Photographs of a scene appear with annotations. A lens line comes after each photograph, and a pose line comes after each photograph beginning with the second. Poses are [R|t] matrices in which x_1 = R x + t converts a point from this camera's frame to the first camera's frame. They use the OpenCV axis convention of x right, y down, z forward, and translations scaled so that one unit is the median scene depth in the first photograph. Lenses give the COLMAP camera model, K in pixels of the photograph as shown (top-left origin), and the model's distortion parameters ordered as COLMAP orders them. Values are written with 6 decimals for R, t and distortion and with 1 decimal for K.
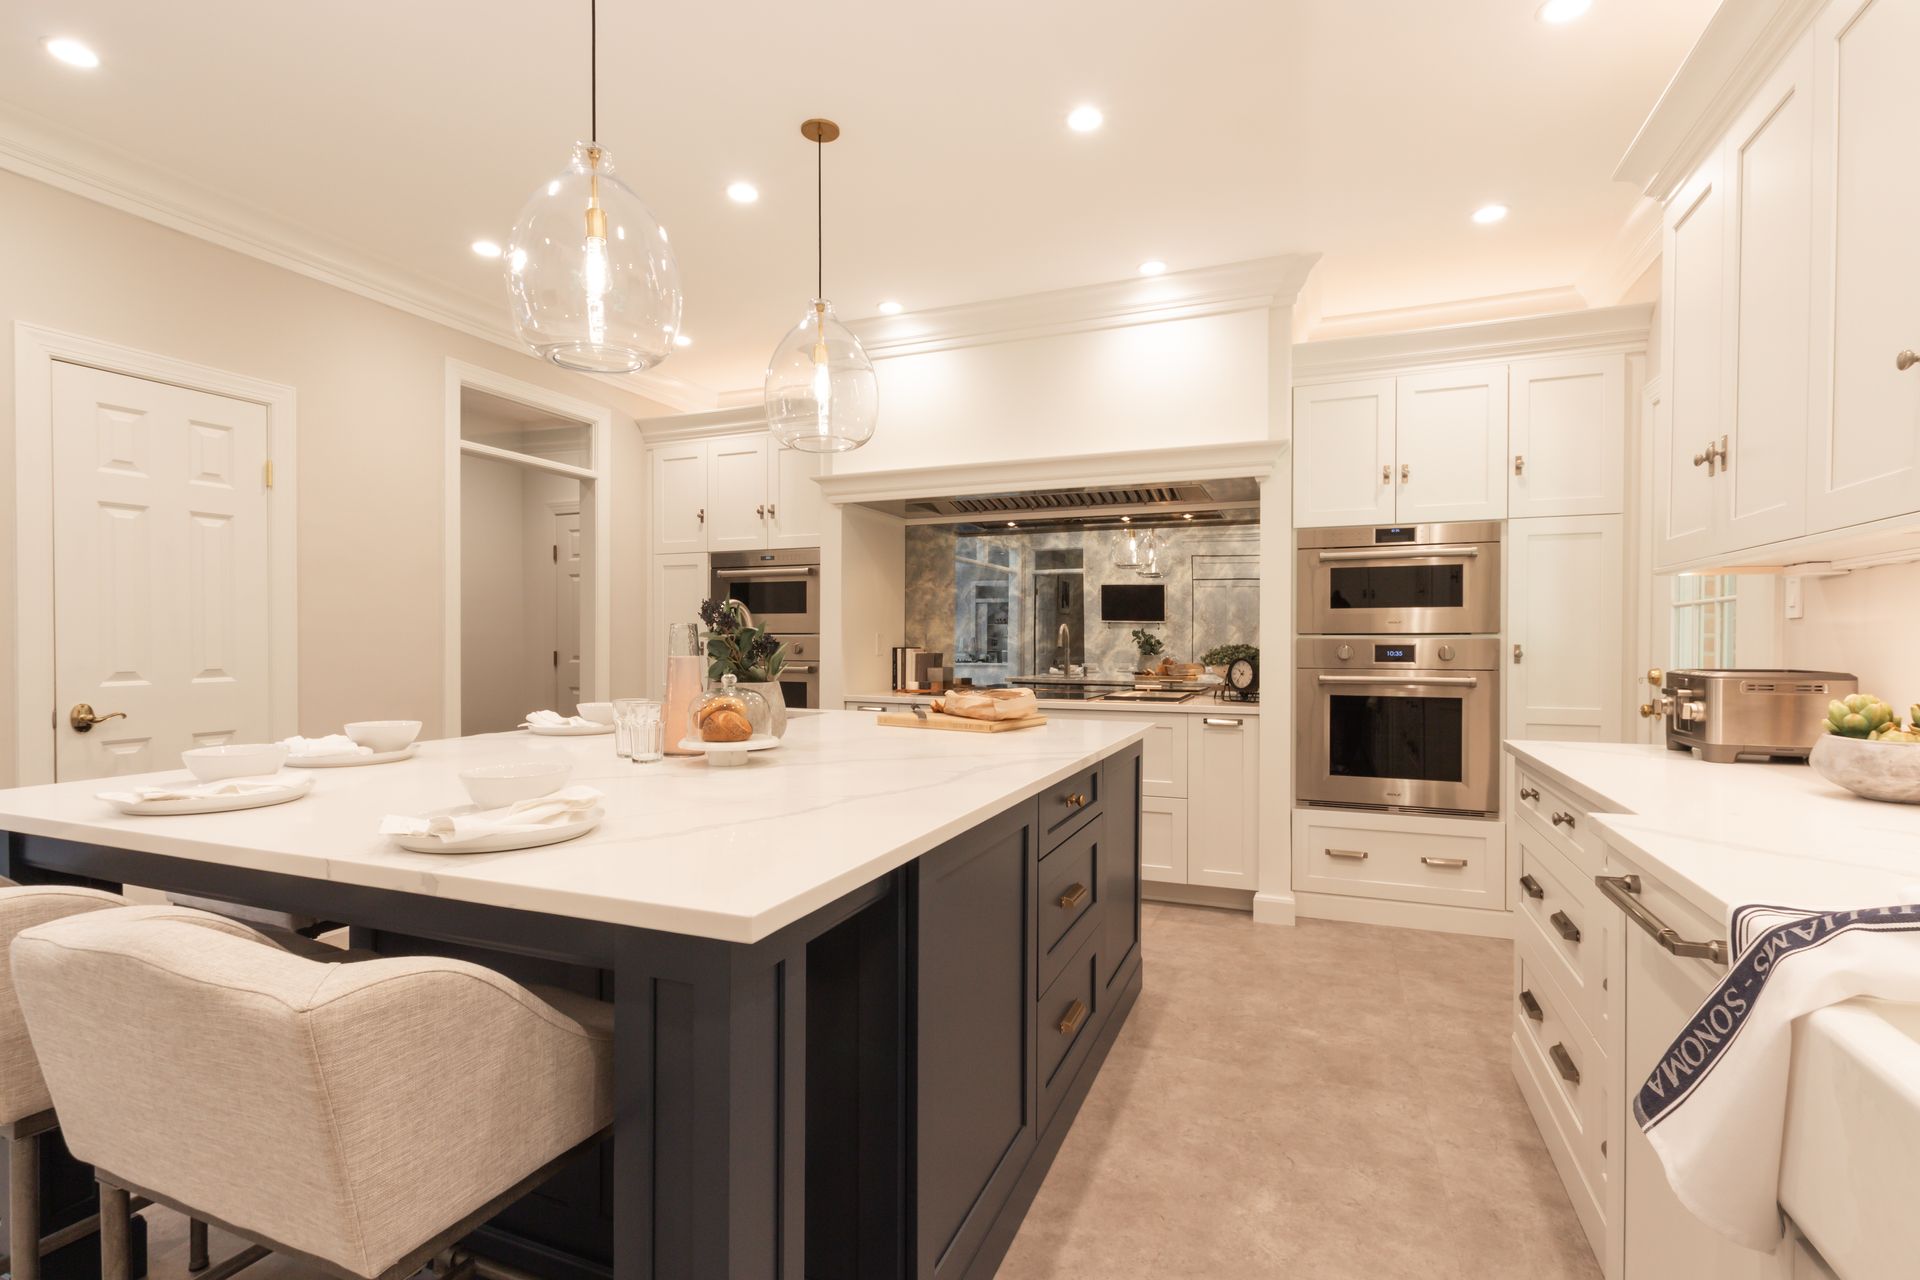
lens RADIAL K [[901.2, 0, 953.4], [0, 901.2, 646.6], [0, 0, 1]] dist [-0.012671, 0.016682]
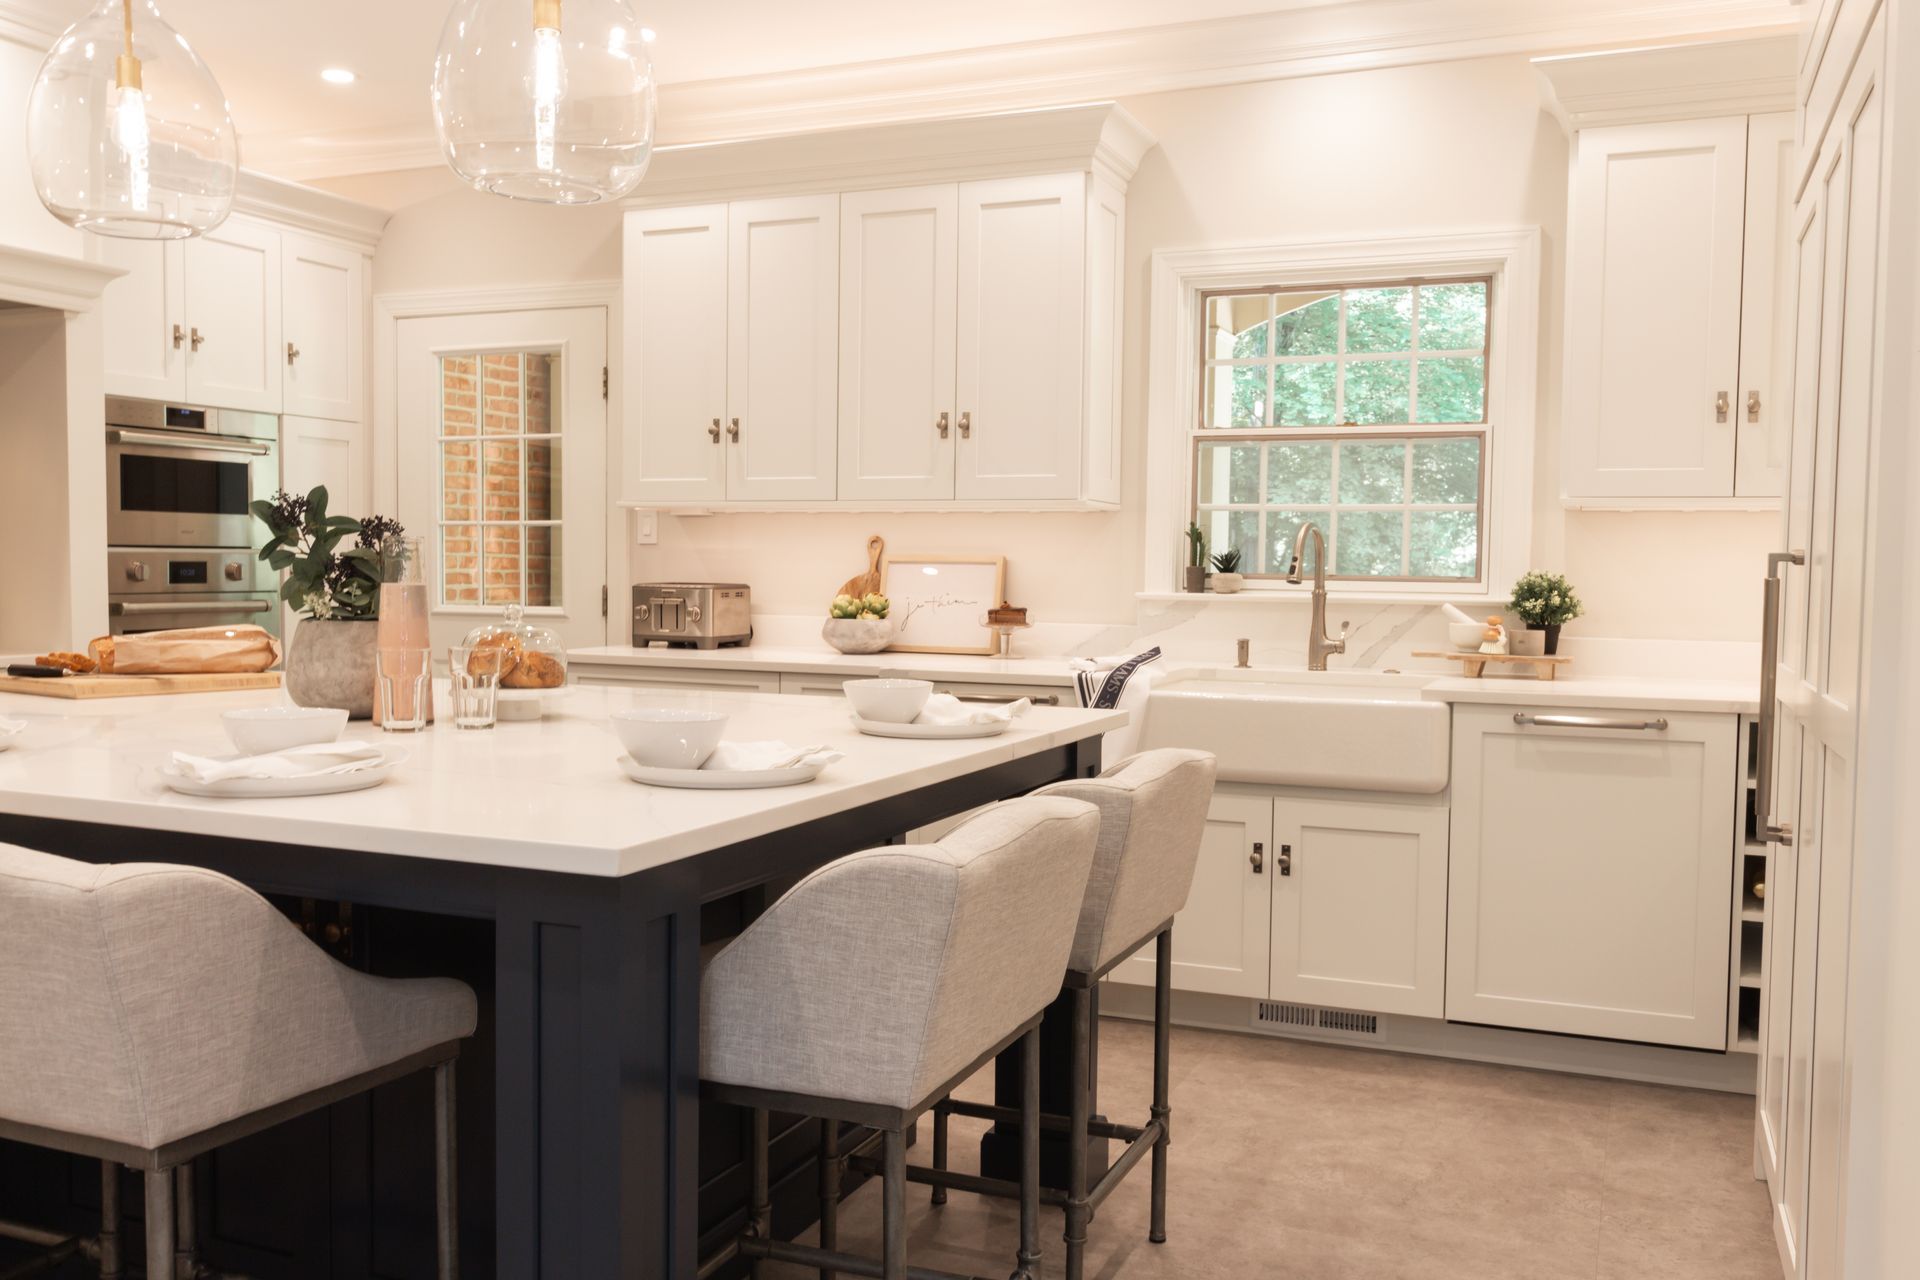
lens RADIAL K [[1625.8, 0, 953.3], [0, 1625.8, 646.5], [0, 0, 1]] dist [-0.006447, -0.002924]
pose [[0.004365, -0.052151, 0.998630, -0.894979], [-0.005243, 0.998624, 0.052173, -0.004851], [-0.999977, -0.005464, 0.004086, 0.335544]]
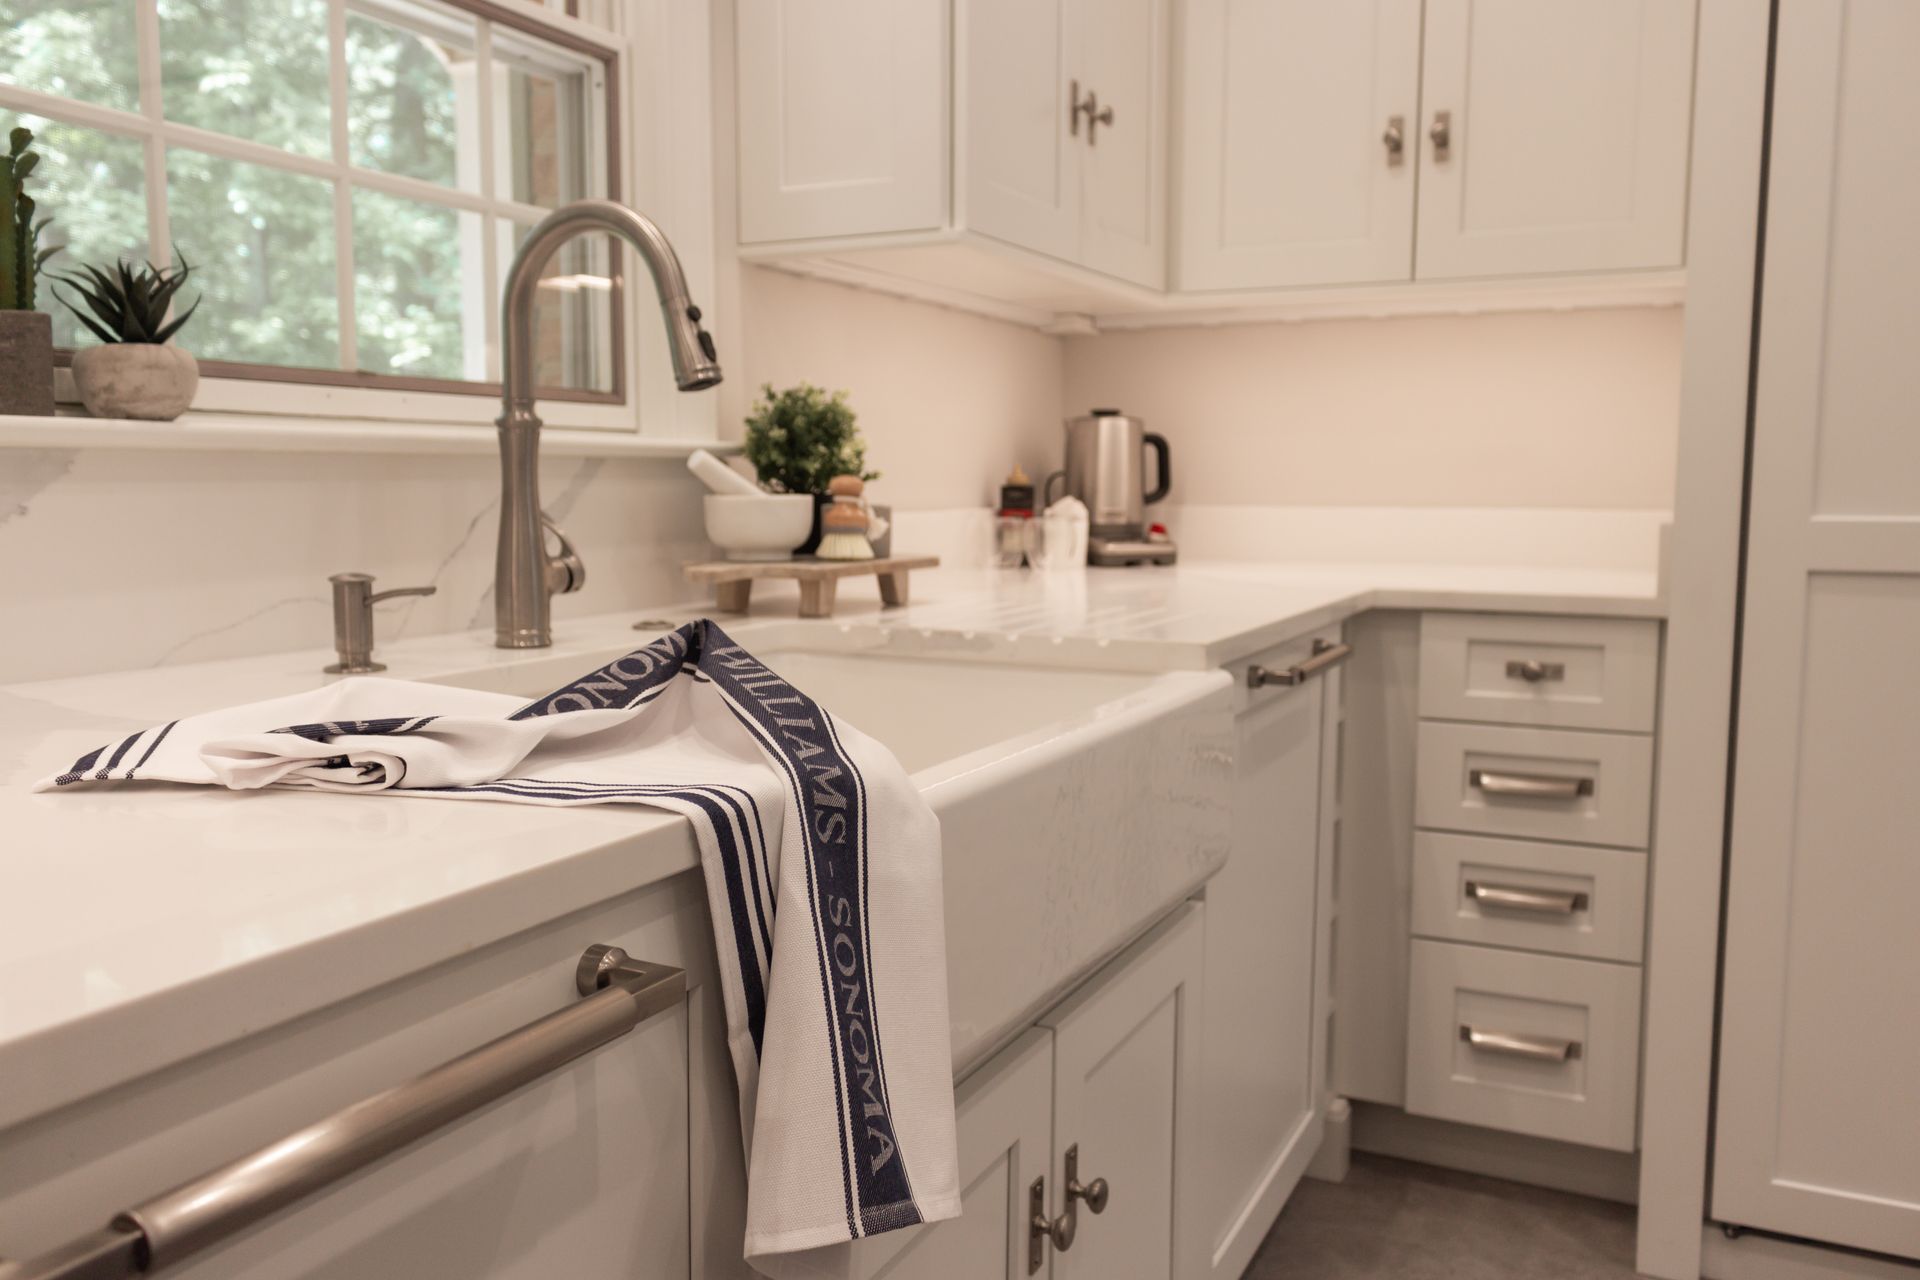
lens RADIAL K [[1536.9, 0, 948.7], [0, 1536.9, 656.4], [0, 0, 1]] dist [-0.001093, 0.001688]
pose [[-0.997975, -0.011984, 0.062468, 0.173282], [-0.004141, 0.992248, 0.124203, 0.027360], [-0.063472, 0.123693, -0.990289, 0.451020]]
